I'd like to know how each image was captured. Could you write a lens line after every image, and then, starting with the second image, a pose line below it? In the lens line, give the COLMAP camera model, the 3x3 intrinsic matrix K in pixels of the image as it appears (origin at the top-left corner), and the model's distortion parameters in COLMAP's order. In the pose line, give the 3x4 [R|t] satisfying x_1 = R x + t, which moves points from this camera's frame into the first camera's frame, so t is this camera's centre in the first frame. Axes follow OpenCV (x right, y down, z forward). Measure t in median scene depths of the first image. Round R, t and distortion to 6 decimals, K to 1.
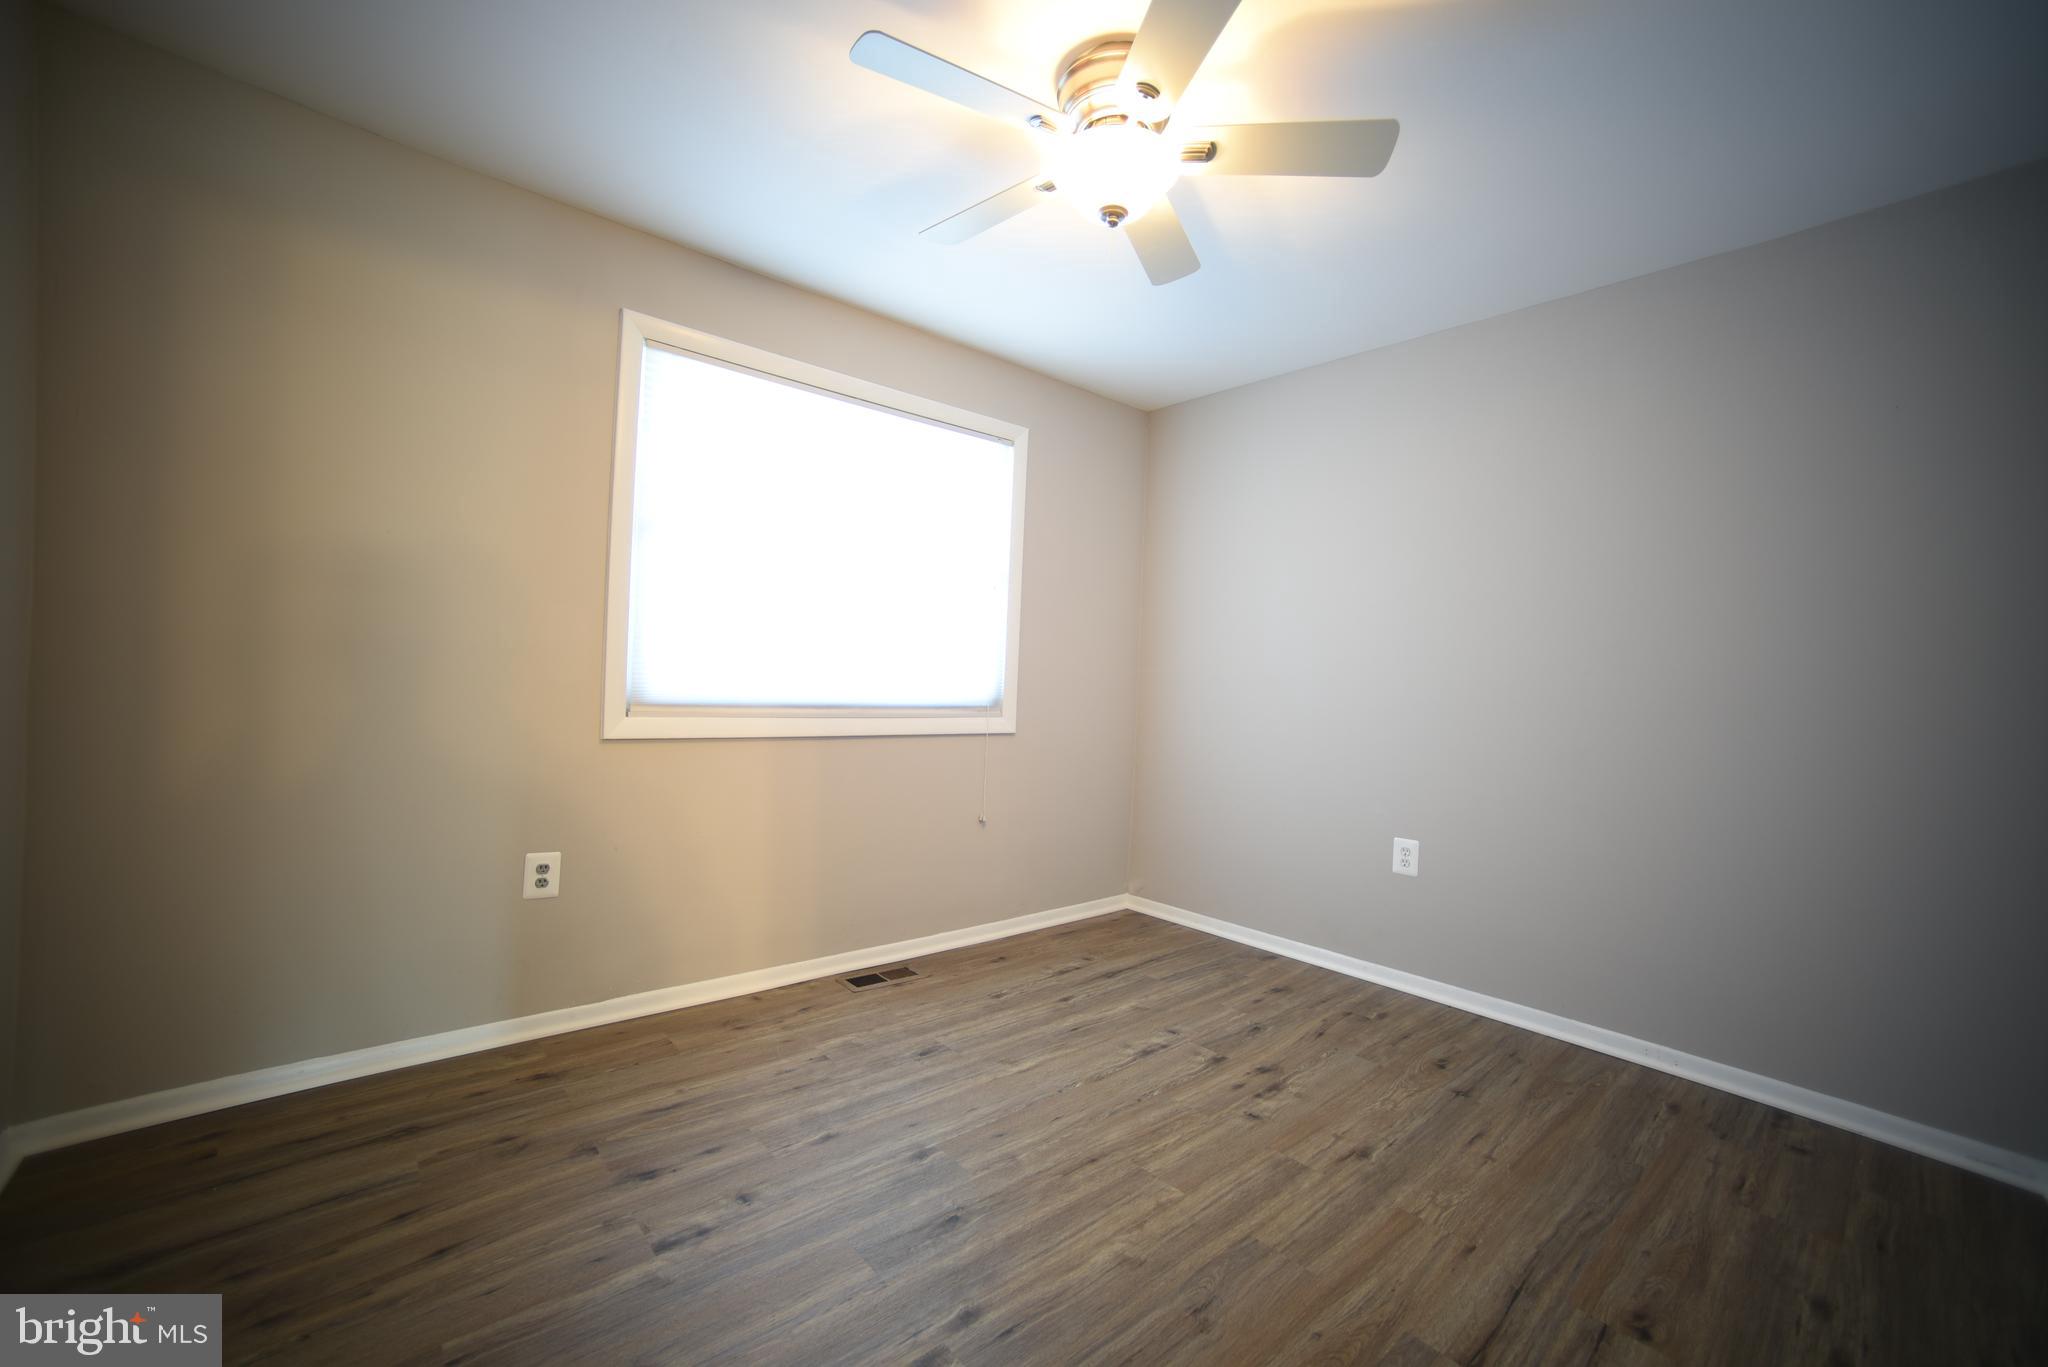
lens RADIAL K [[819.2, 0, 1017.6], [0, 819.2, 684.6], [0, 0, 1]] dist [-0.068707, 0.031102]
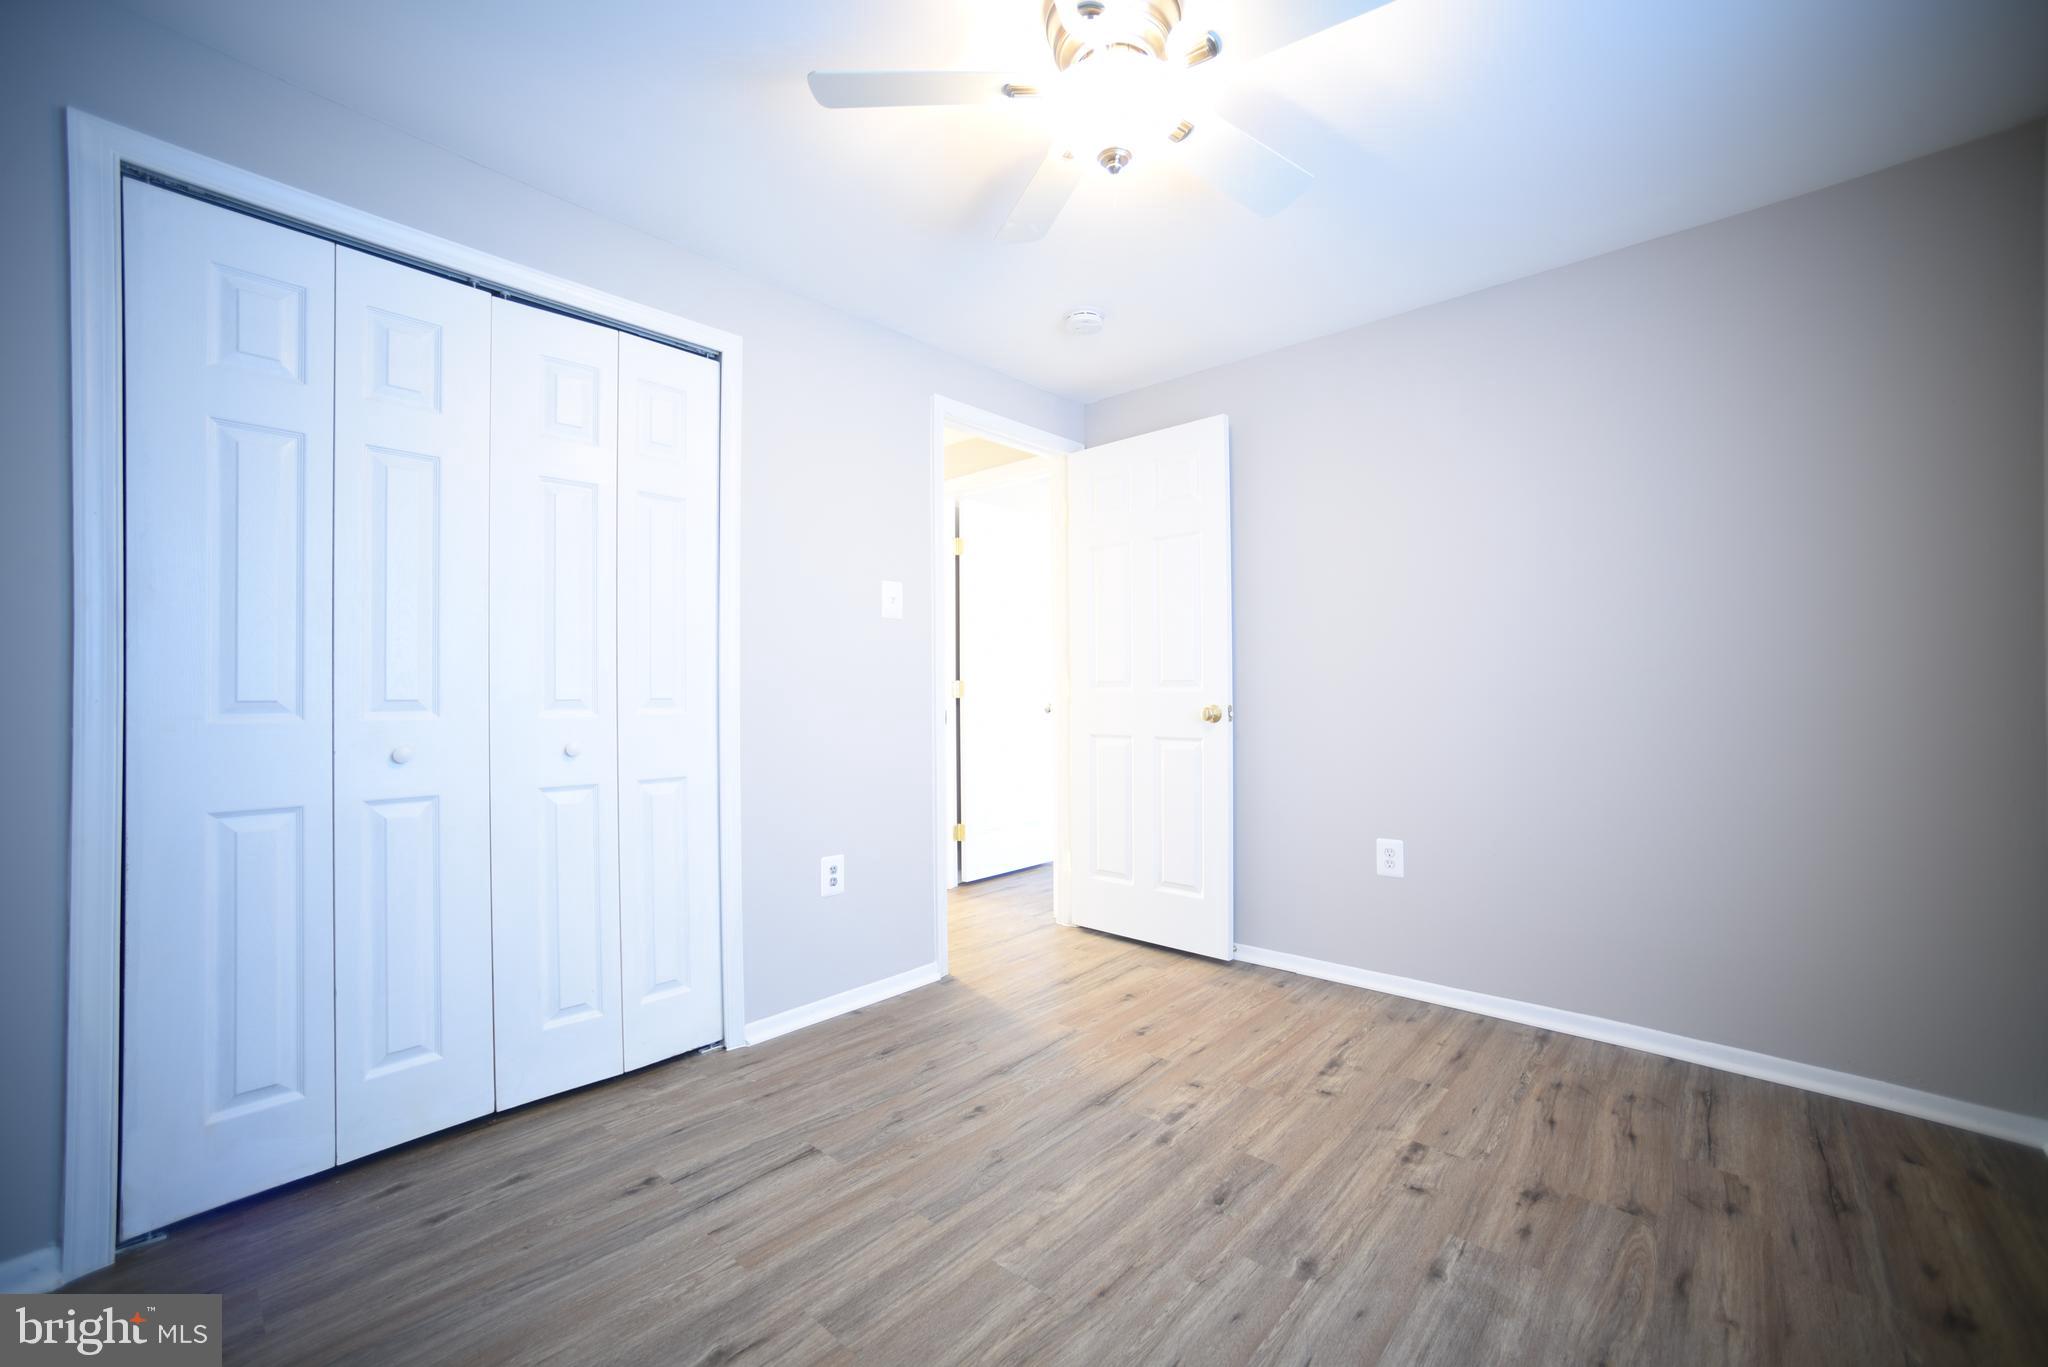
lens RADIAL K [[819.2, 0, 1017.6], [0, 819.2, 684.6], [0, 0, 1]] dist [-0.068707, 0.031102]
pose [[-0.992032, -0.038202, -0.120055, 0.237209], [-0.037627, 0.999267, -0.007057, 0.007243], [0.120237, -0.002483, -0.992742, 1.430700]]
